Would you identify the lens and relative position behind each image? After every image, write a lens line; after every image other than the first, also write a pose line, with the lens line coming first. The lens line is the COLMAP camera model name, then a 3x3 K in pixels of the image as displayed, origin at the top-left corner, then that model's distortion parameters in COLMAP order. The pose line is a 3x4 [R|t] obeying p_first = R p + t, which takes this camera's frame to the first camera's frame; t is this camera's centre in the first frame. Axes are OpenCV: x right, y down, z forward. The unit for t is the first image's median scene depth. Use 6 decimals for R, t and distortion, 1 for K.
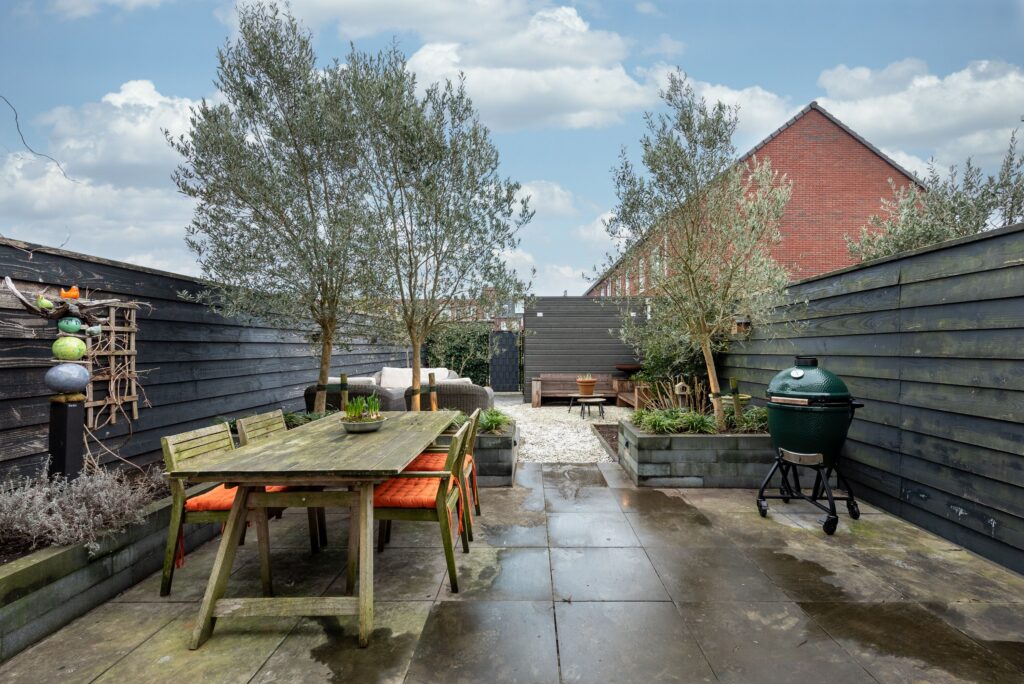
lens RADIAL K [[420.5, 0, 512.0], [0, 420.5, 342.0], [0, 0, 1]] dist [0.000890, 0.000040]
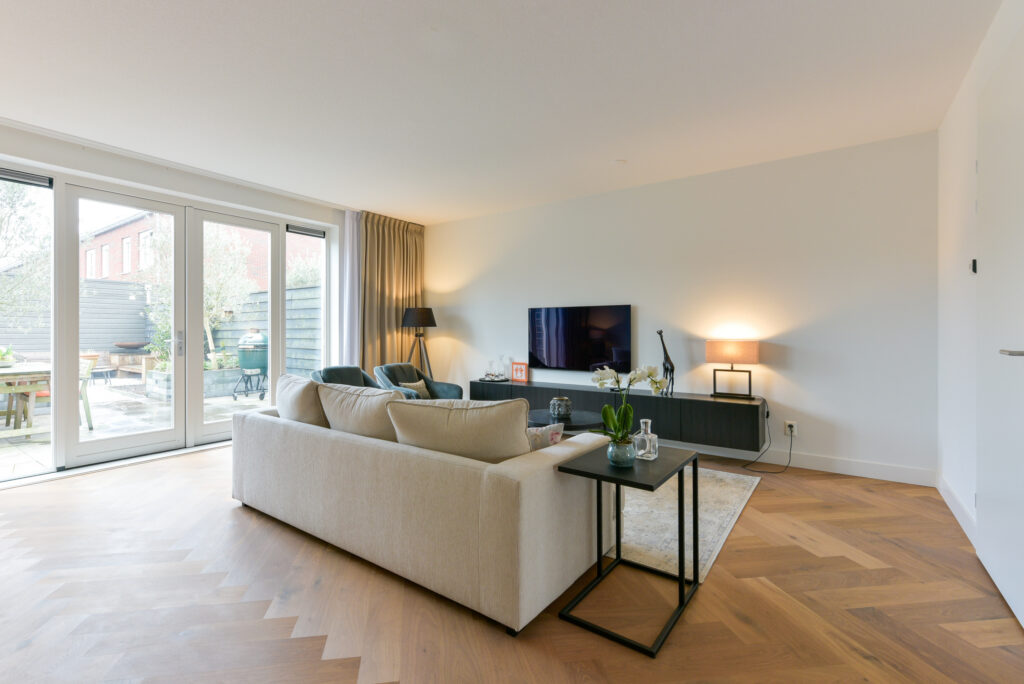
lens RADIAL K [[498.8, 0, 512.0], [0, 498.8, 342.0], [0, 0, 1]] dist [-0.000304, -0.000304]
pose [[0.534566, -0.008858, 0.845080, -0.708123], [-0.012778, 0.999746, 0.018562, 0.034655], [-0.845030, -0.020721, 0.534317, -1.369911]]
